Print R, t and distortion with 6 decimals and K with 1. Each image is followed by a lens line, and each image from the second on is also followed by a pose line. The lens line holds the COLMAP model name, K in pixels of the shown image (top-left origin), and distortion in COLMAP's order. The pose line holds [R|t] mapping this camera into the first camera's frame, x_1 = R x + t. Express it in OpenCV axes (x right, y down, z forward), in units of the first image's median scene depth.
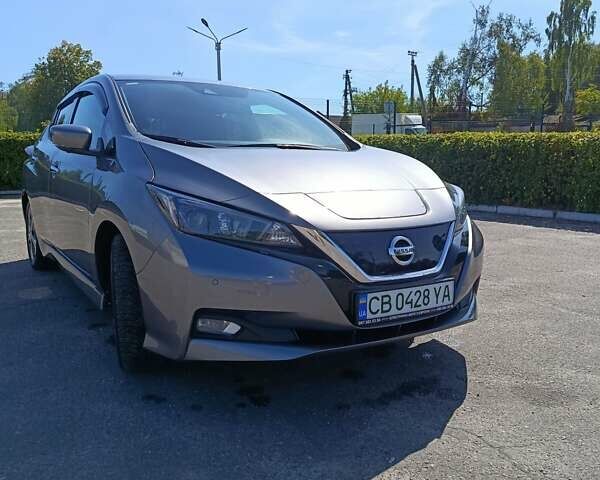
lens RADIAL K [[599.6, 0, 320.2], [0, 599.6, 203.5], [0, 0, 1]] dist [0.085289, -0.109706]
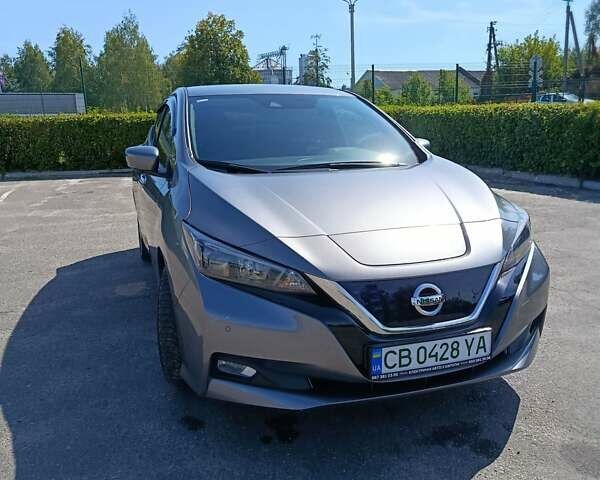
lens RADIAL K [[599.6, 0, 320.2], [0, 599.6, 203.5], [0, 0, 1]] dist [0.085289, -0.109706]
pose [[0.967194, 0.017759, -0.253416, 0.206993], [0.003779, 0.996437, 0.084253, -0.149386], [0.254010, -0.082447, 0.963681, 0.063701]]
